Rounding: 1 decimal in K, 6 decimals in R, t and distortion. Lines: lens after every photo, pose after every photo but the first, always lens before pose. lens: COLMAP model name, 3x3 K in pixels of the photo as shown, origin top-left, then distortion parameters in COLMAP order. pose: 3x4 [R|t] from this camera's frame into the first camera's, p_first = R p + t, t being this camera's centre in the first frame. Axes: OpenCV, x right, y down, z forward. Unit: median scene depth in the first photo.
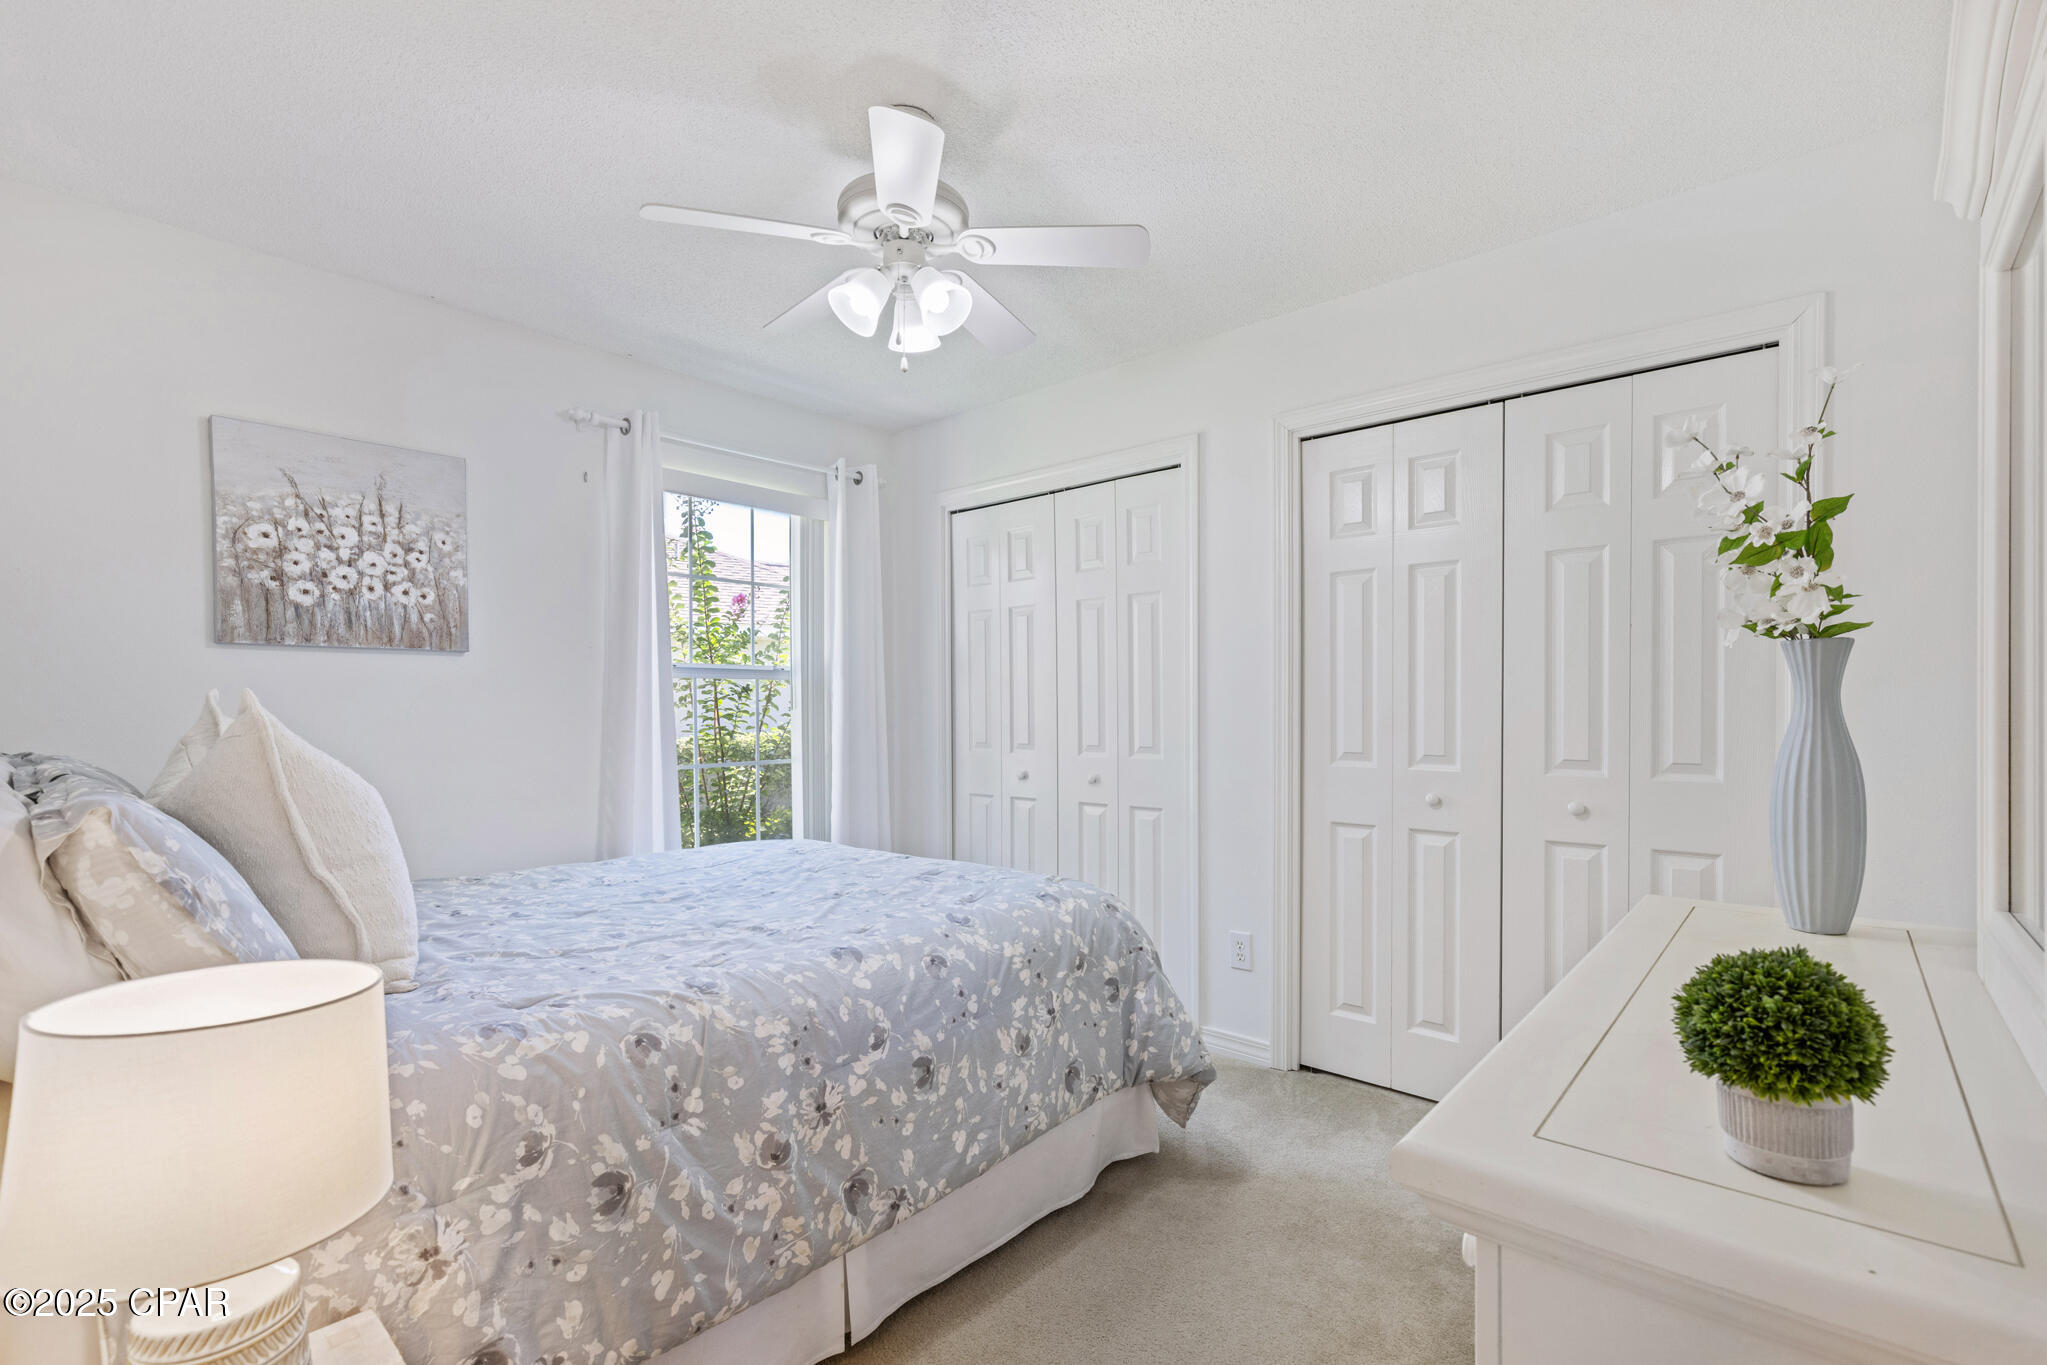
lens RADIAL K [[920.1, 0, 1047.9], [0, 920.1, 696.2], [0, 0, 1]] dist [0.002374, -0.000345]
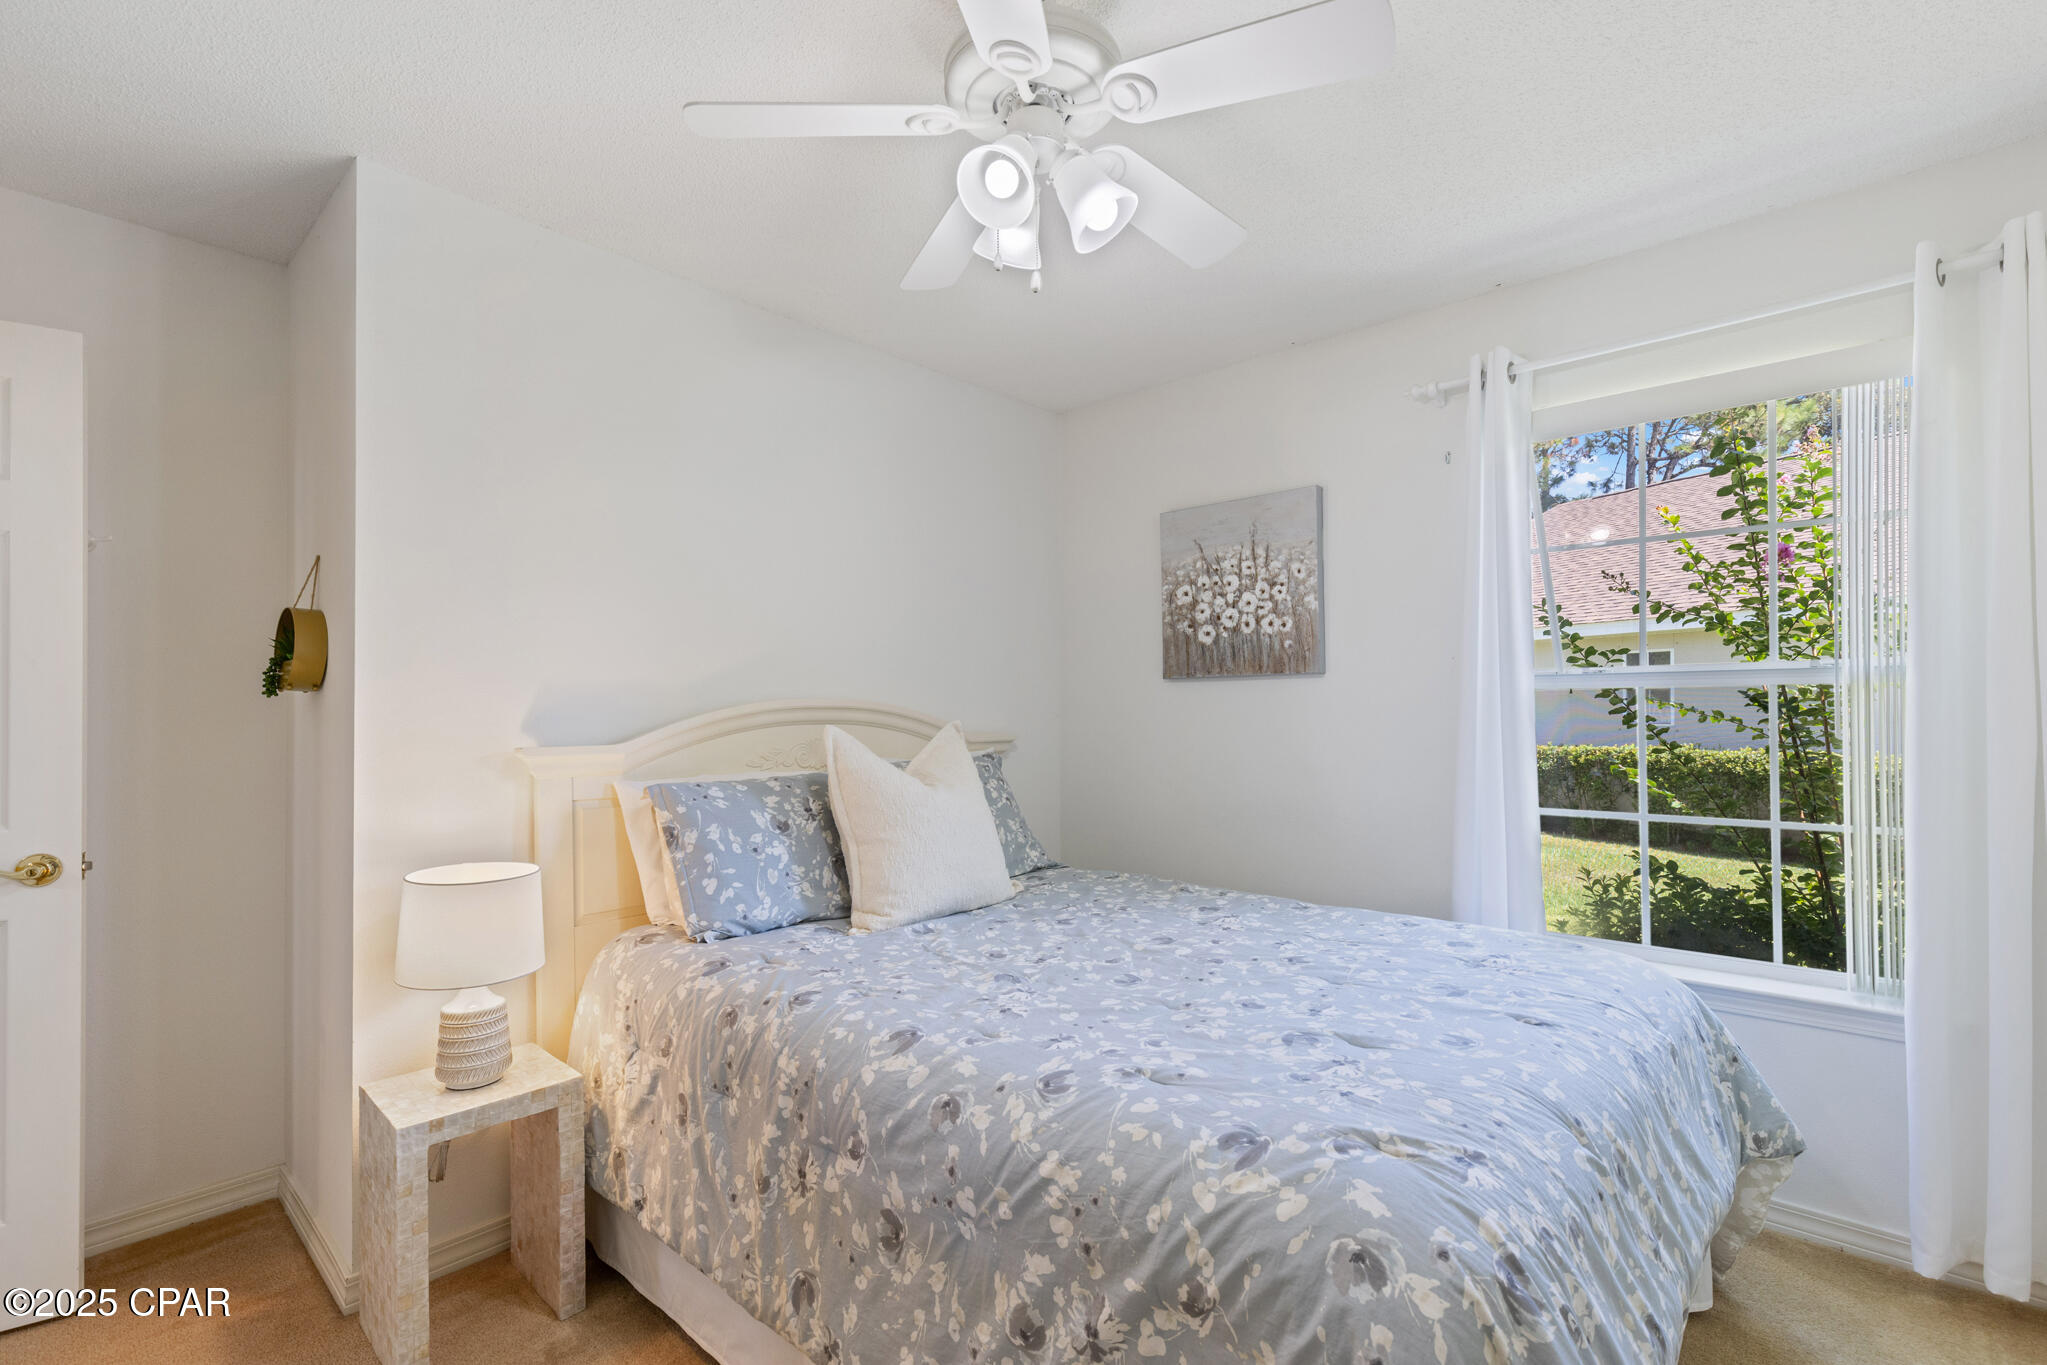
lens RADIAL K [[920.1, 0, 1047.9], [0, 920.1, 696.2], [0, 0, 1]] dist [0.002374, -0.000345]
pose [[-0.008392, -0.011915, -0.999894, 0.439658], [0.017942, 0.999766, -0.012064, -0.017721], [0.999804, -0.018042, -0.008177, 0.793323]]
